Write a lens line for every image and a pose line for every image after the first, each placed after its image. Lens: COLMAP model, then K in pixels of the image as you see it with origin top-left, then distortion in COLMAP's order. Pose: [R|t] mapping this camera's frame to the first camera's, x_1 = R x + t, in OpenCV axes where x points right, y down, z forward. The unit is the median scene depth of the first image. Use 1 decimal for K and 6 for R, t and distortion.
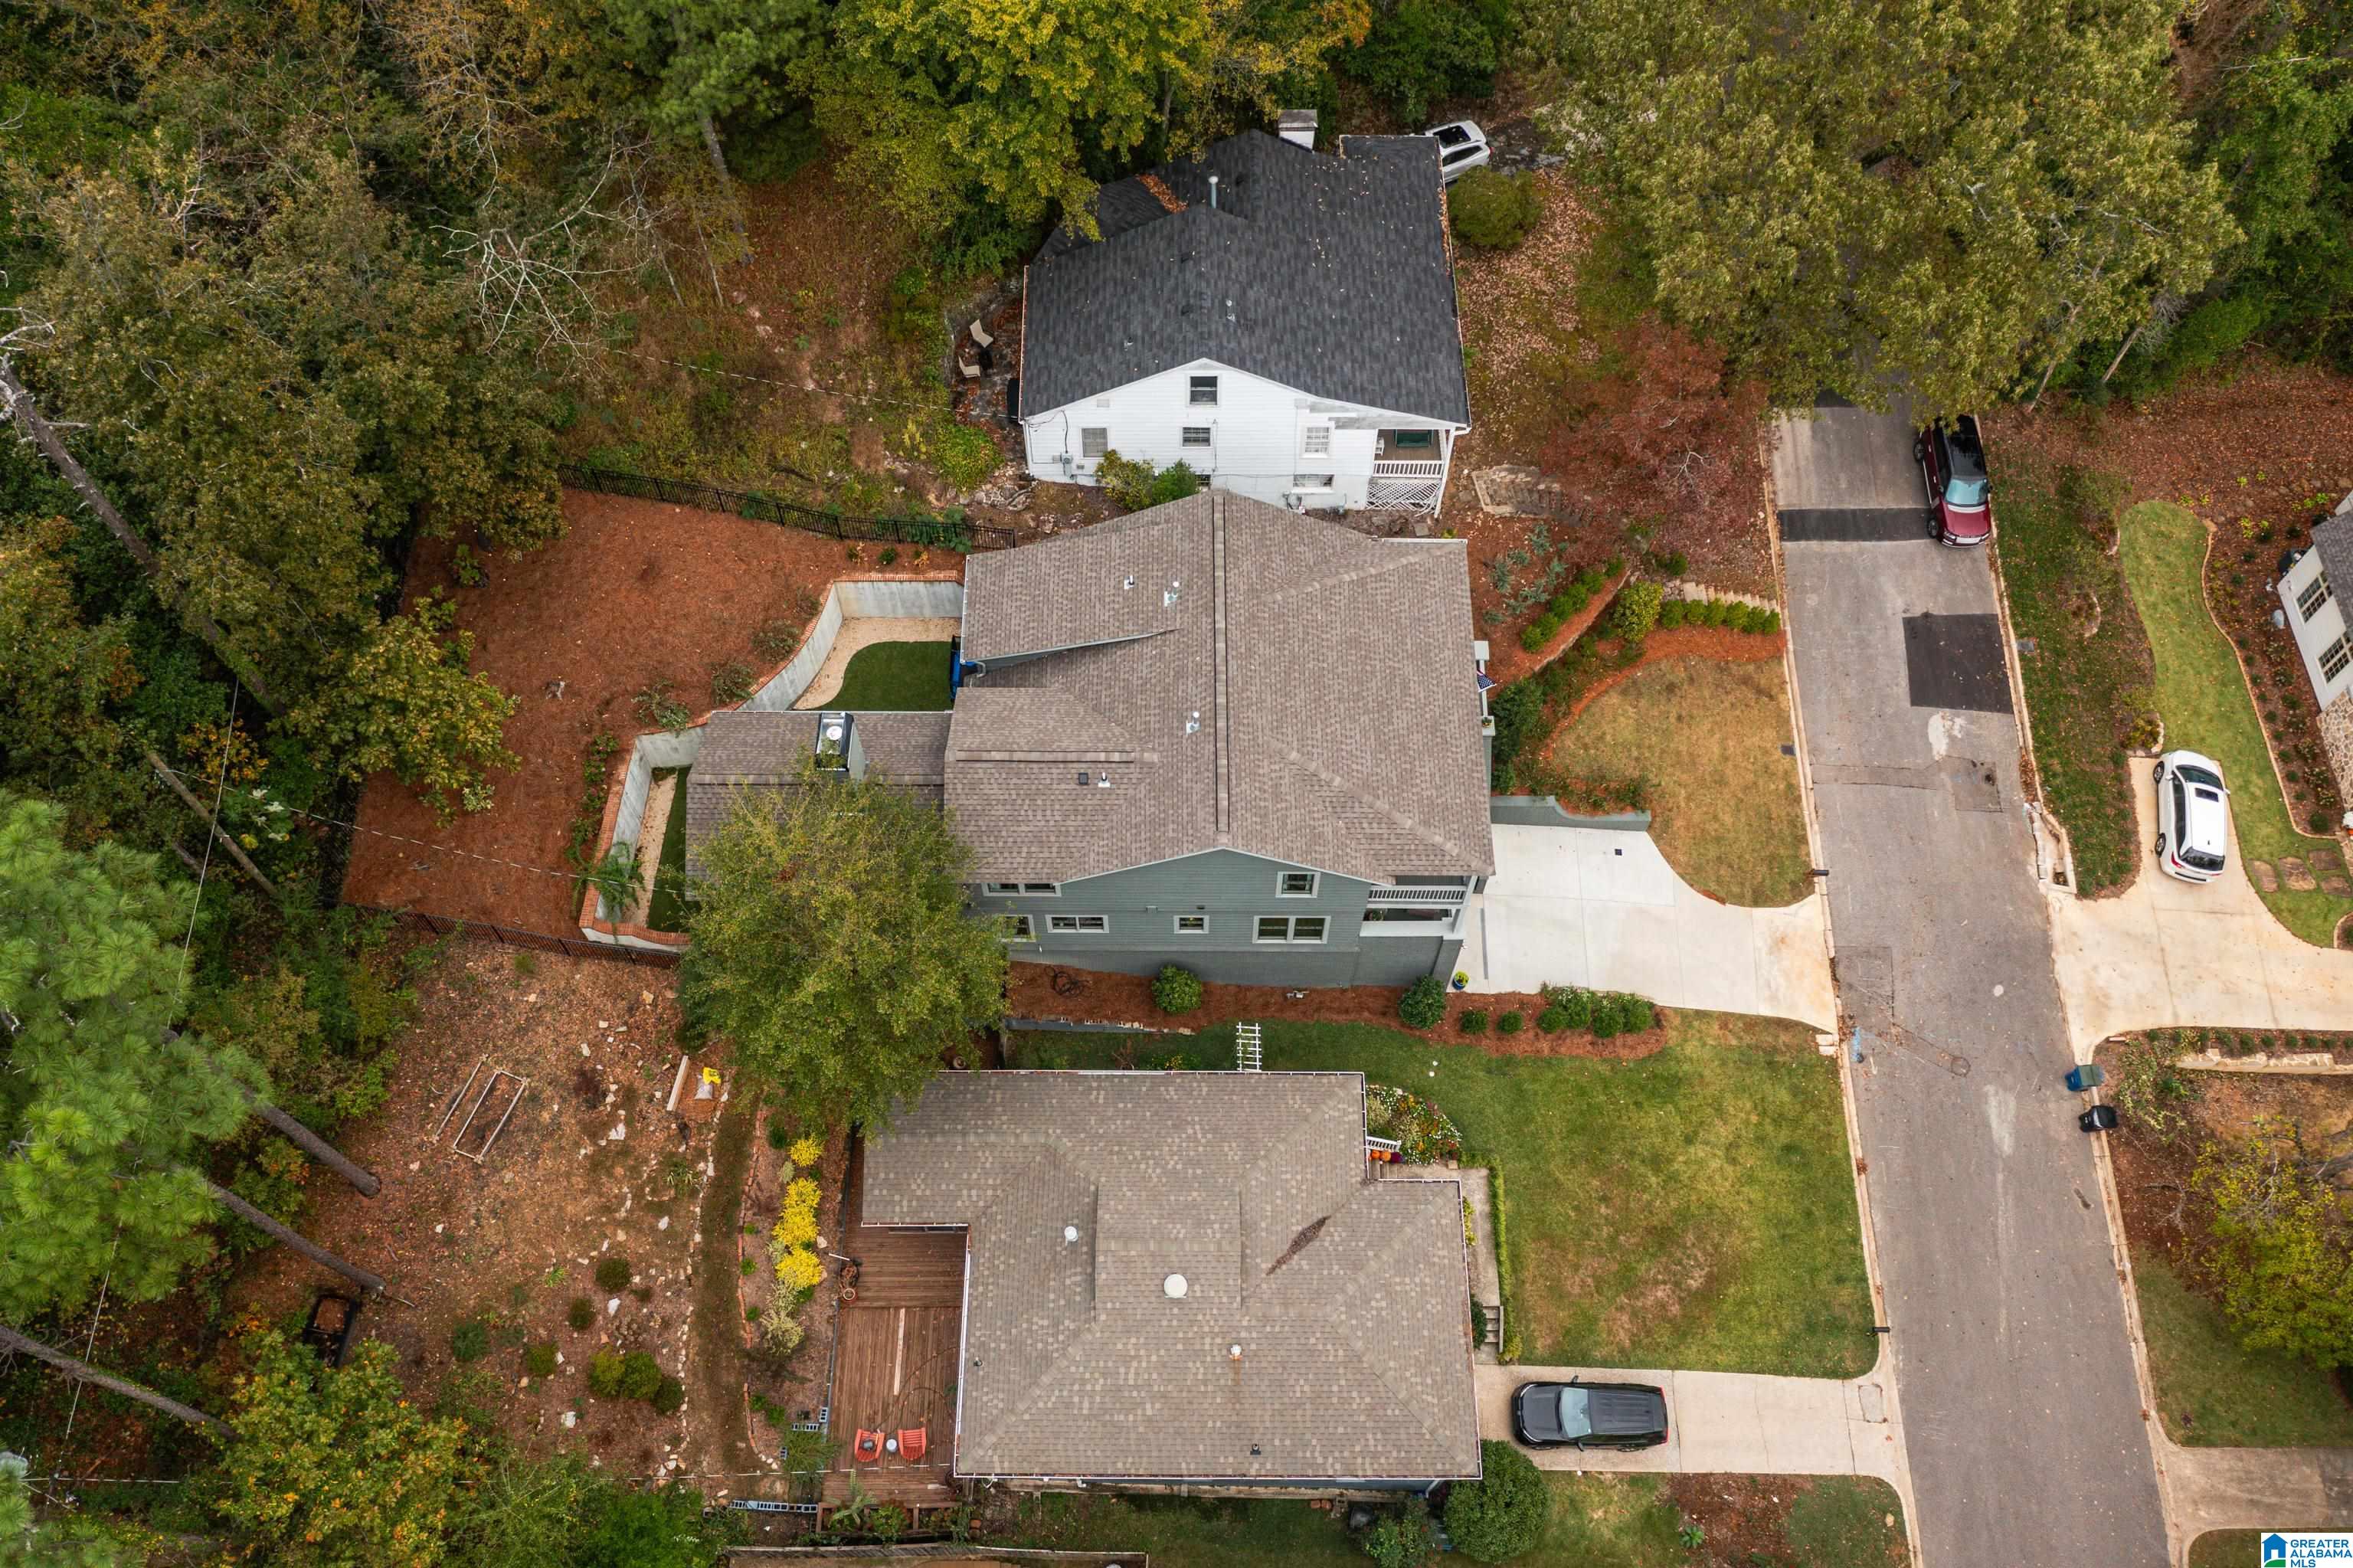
lens RADIAL K [[1900.8, 0, 1183.5], [0, 1900.8, 774.1], [0, 0, 1]] dist [-0.012151, -0.002371]
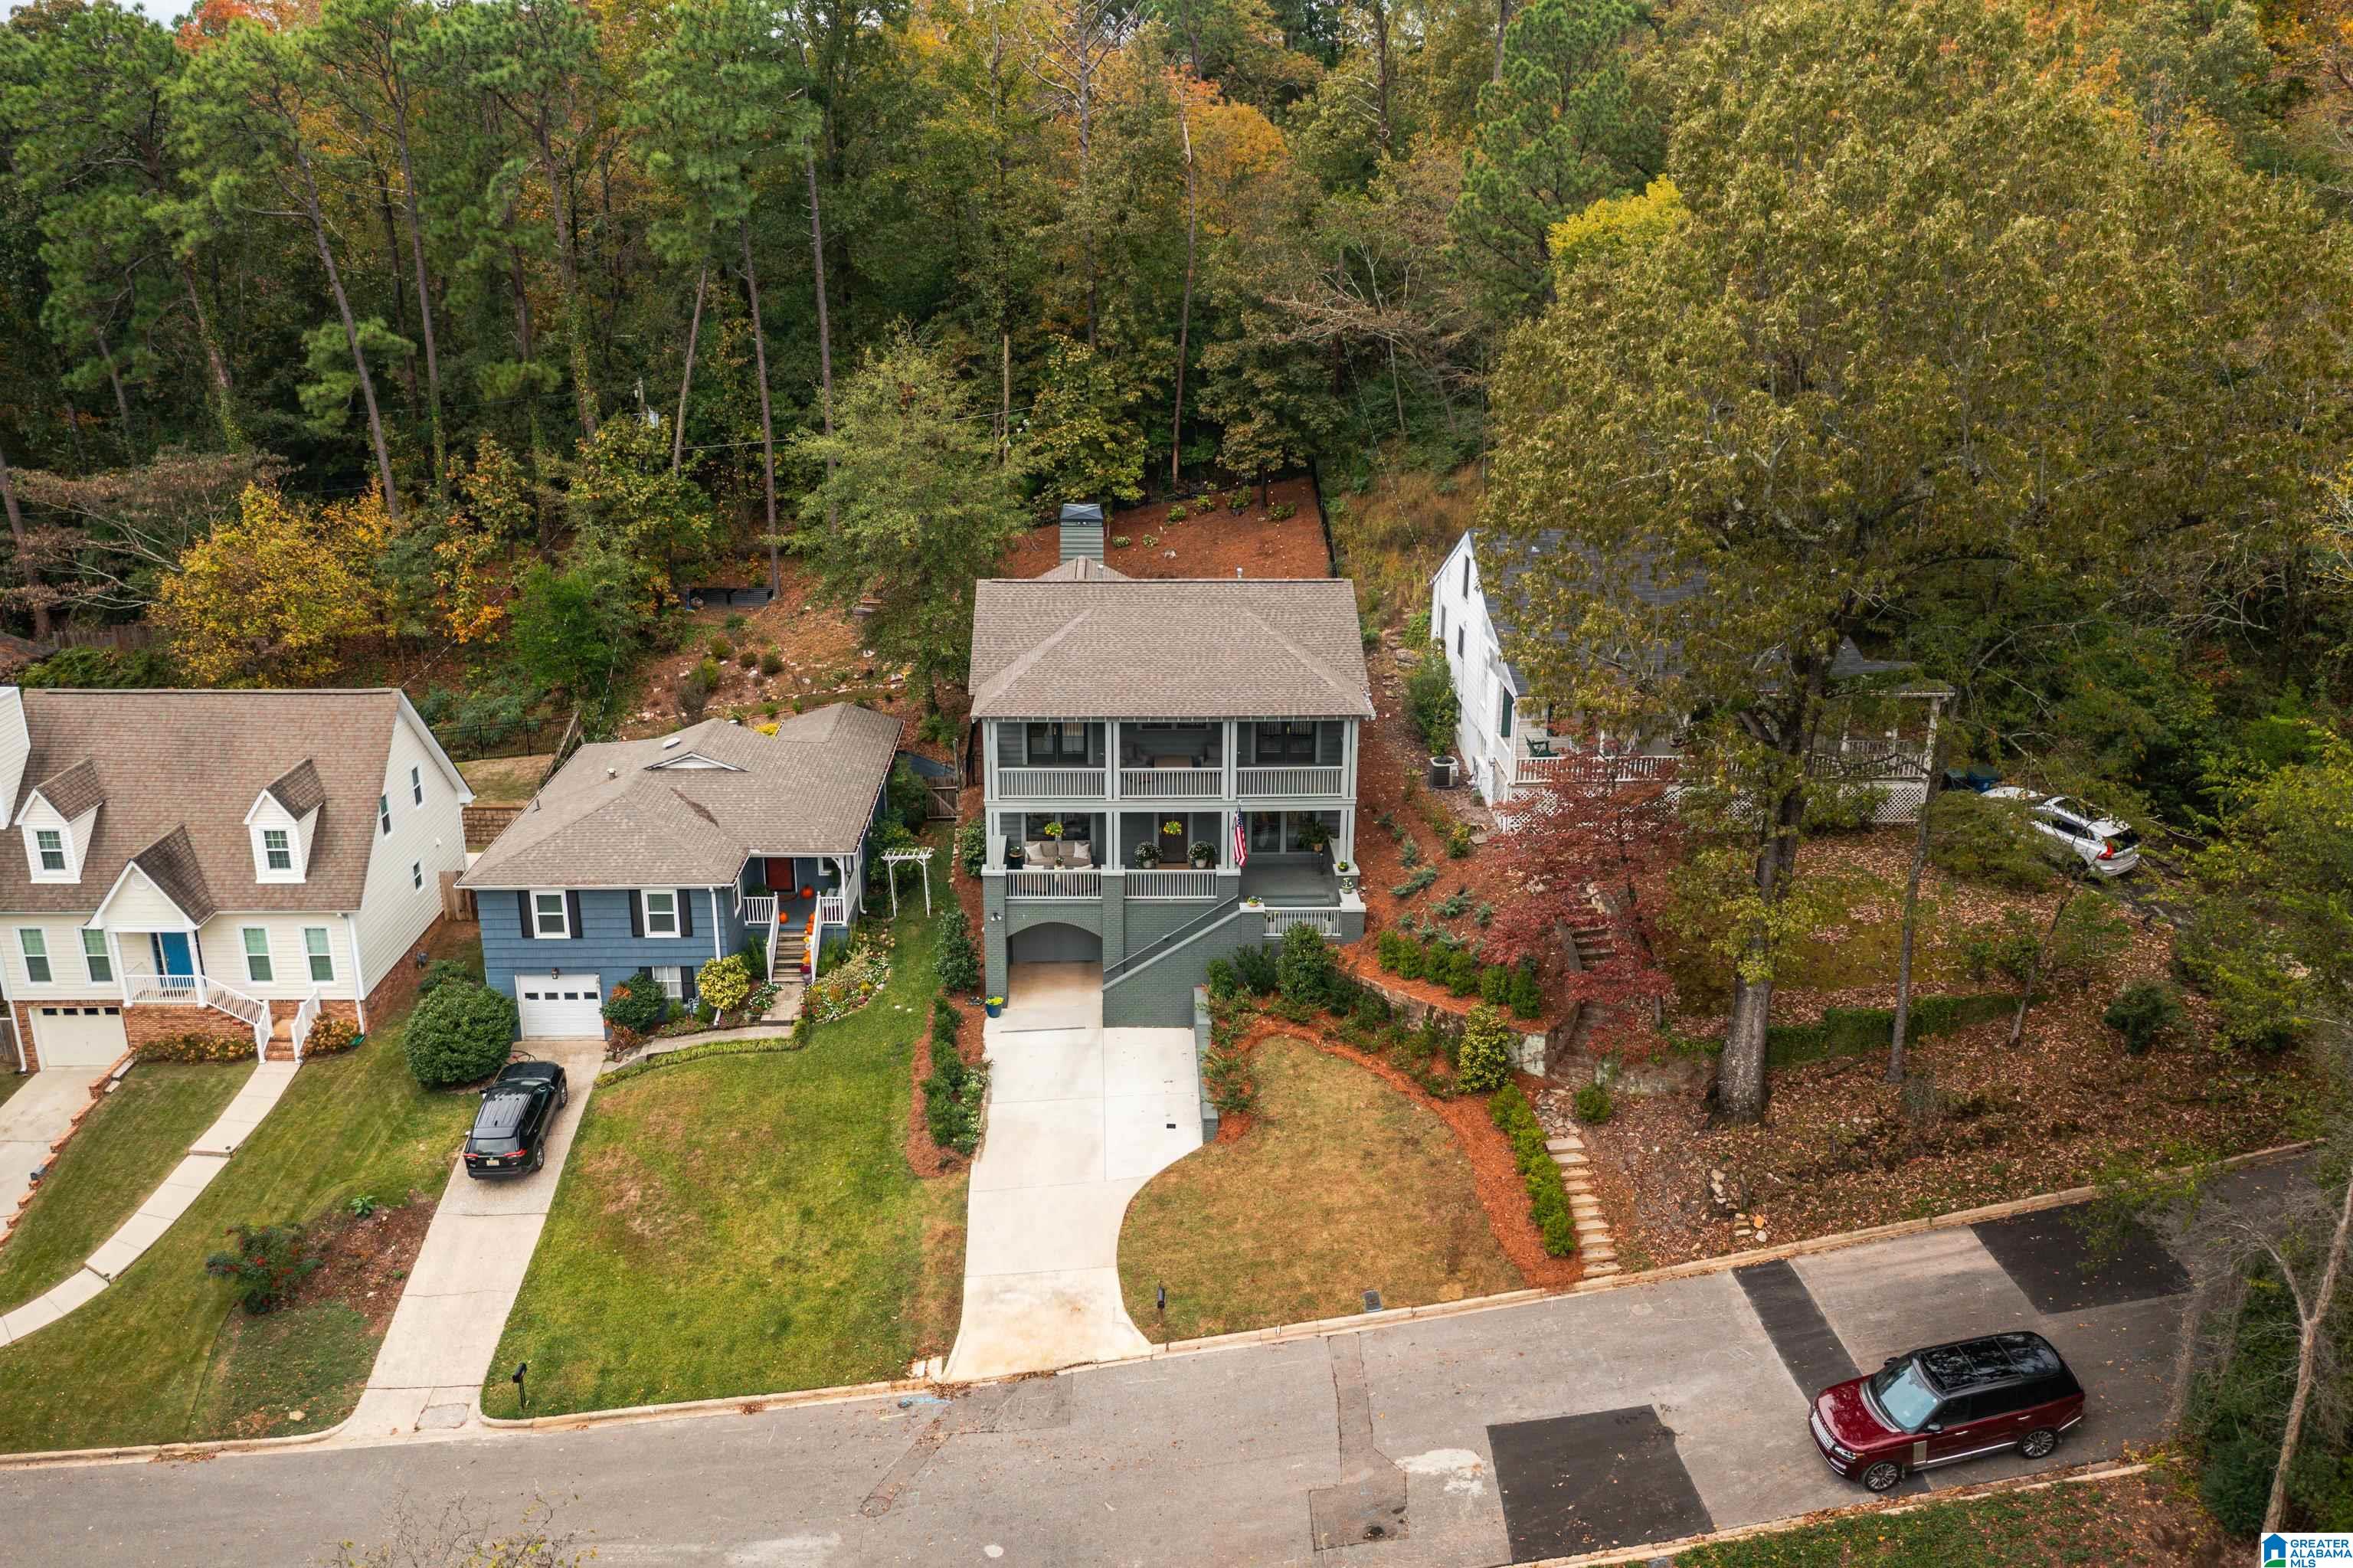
lens RADIAL K [[1887.3, 0, 1178.8], [0, 1887.3, 785.2], [0, 0, 1]] dist [-0.000924, 0.000962]
pose [[0.027837, 0.299804, -0.953595, 0.953218], [-0.877280, 0.464616, 0.120463, -0.124685], [0.479171, 0.833216, 0.275946, 0.680059]]
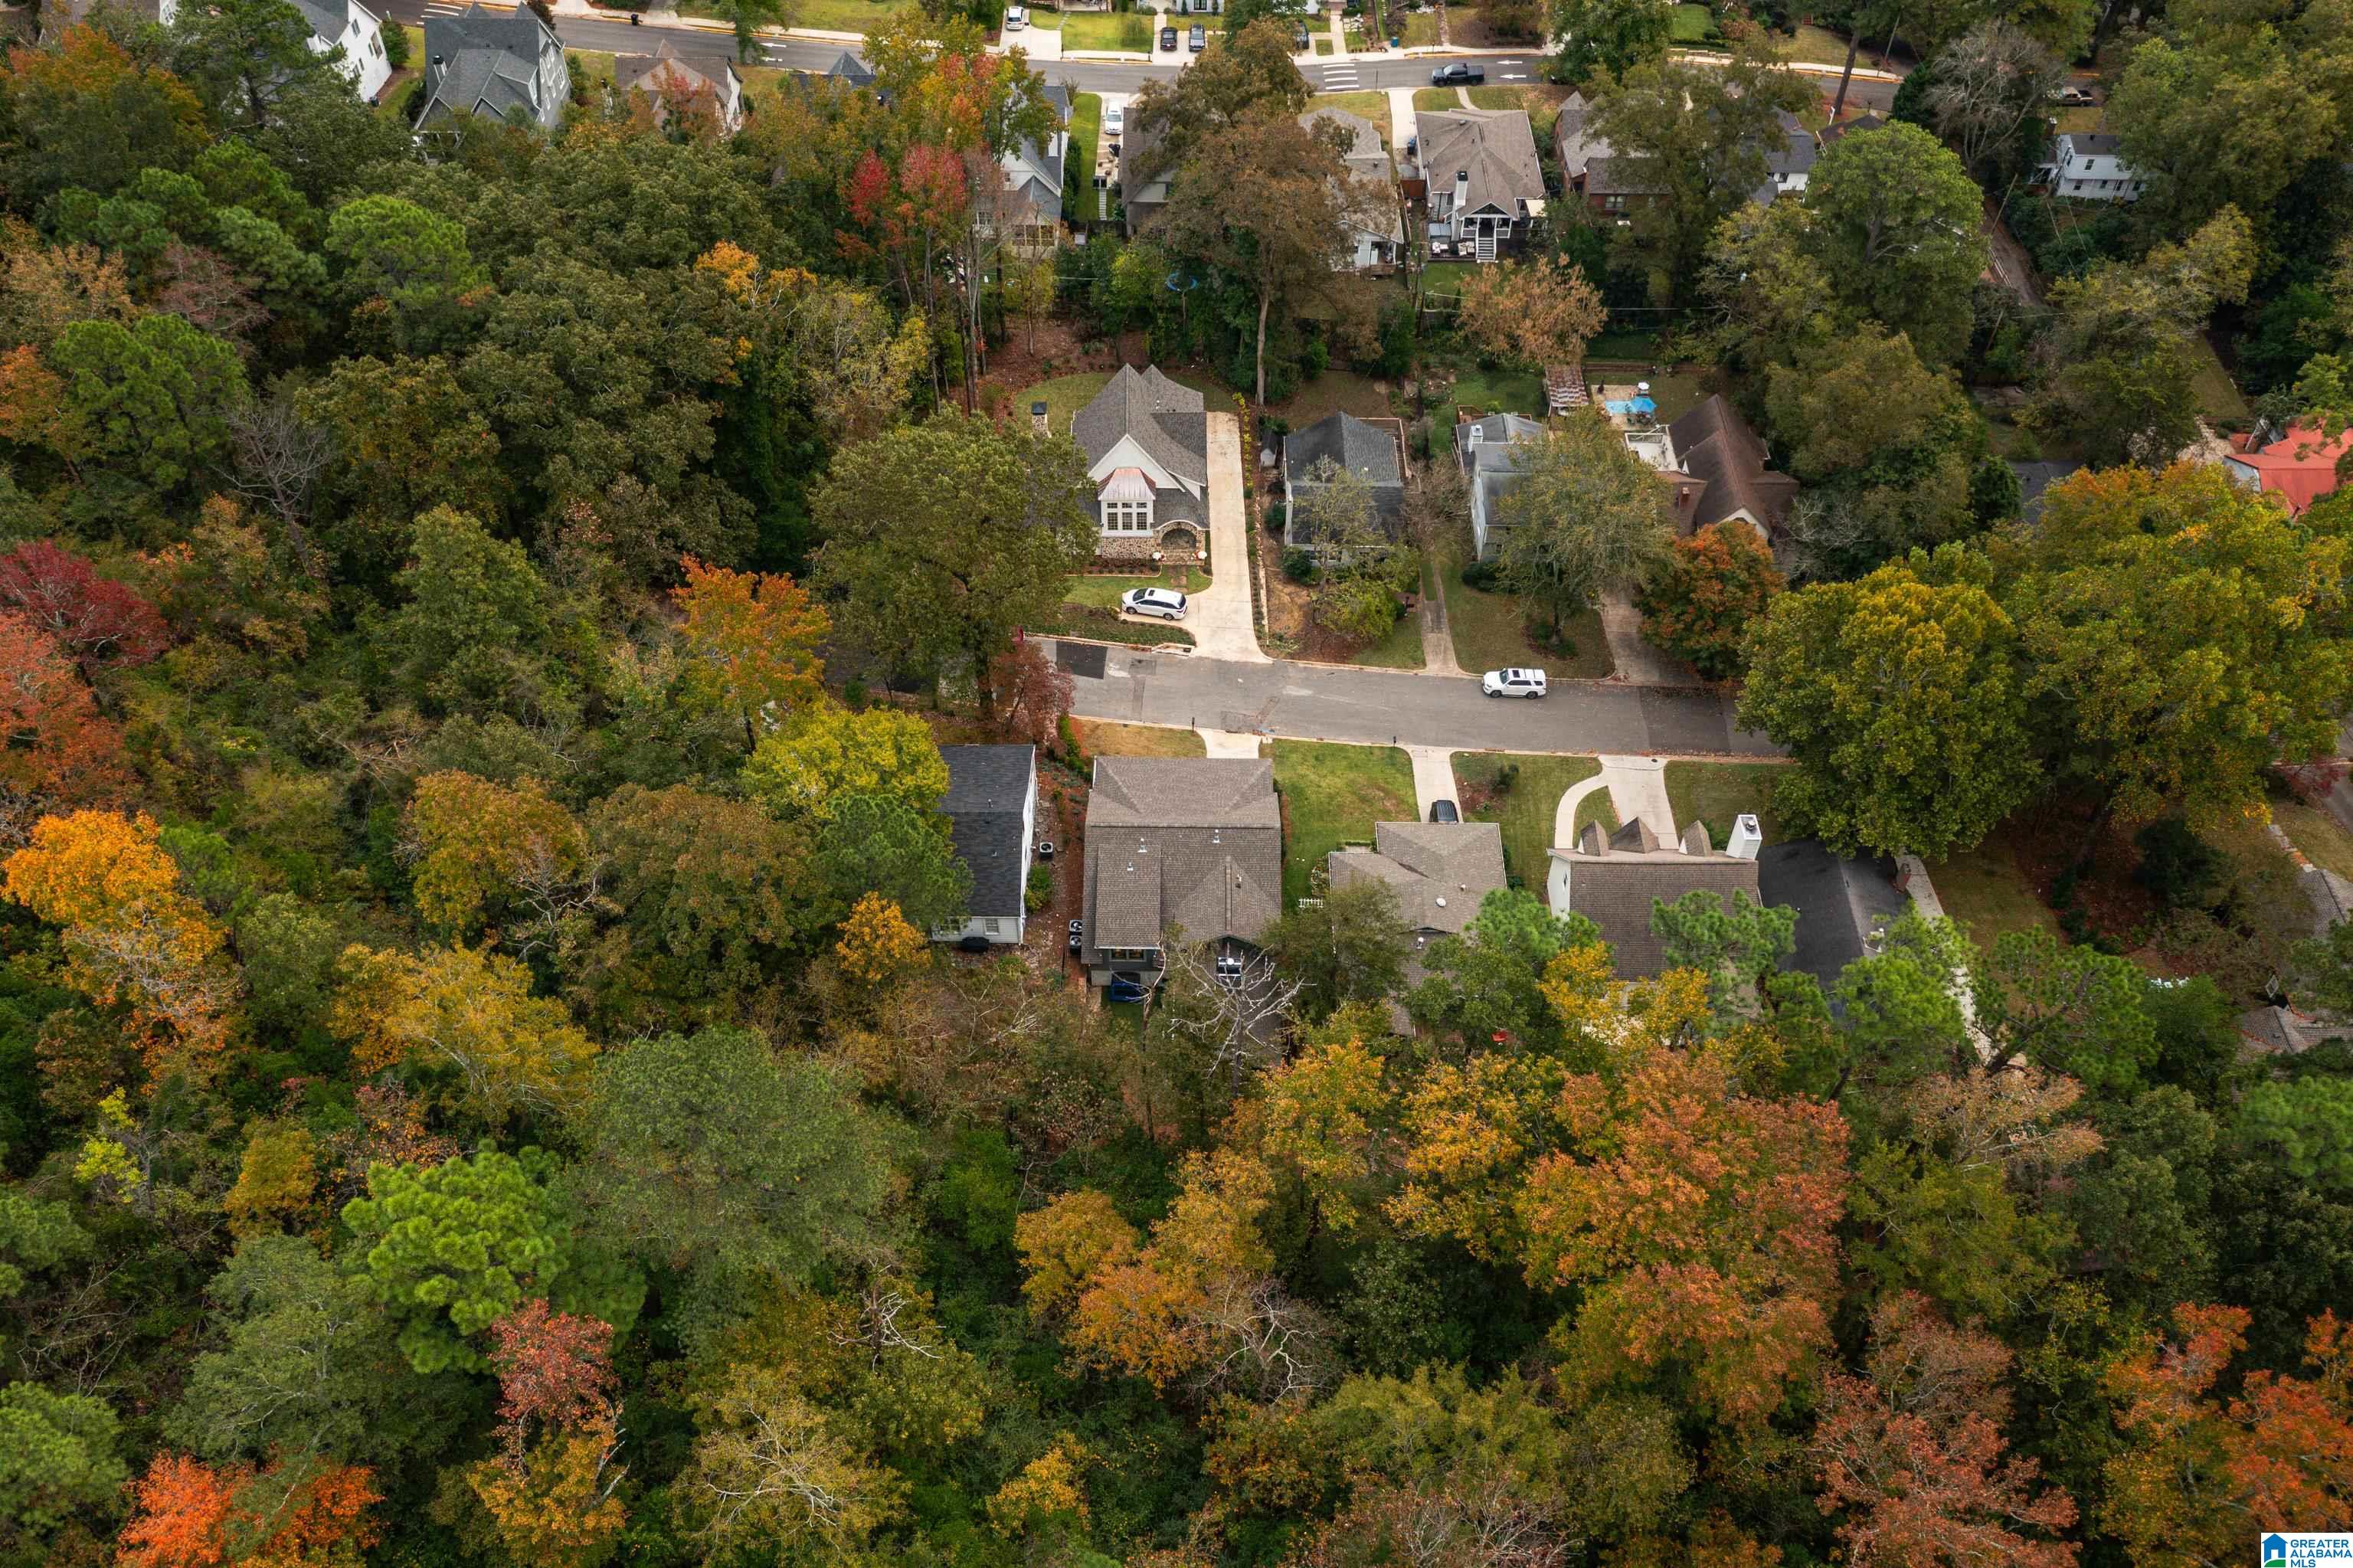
lens RADIAL K [[1855.6, 0, 1183.7], [0, 1855.6, 784.2], [0, 0, 1]] dist [-0.013725, -0.002308]
pose [[0.014866, -0.750241, 0.660997, -1.140288], [0.873064, 0.331967, 0.357151, -0.703945], [-0.487378, 0.571783, 0.659944, -0.351258]]
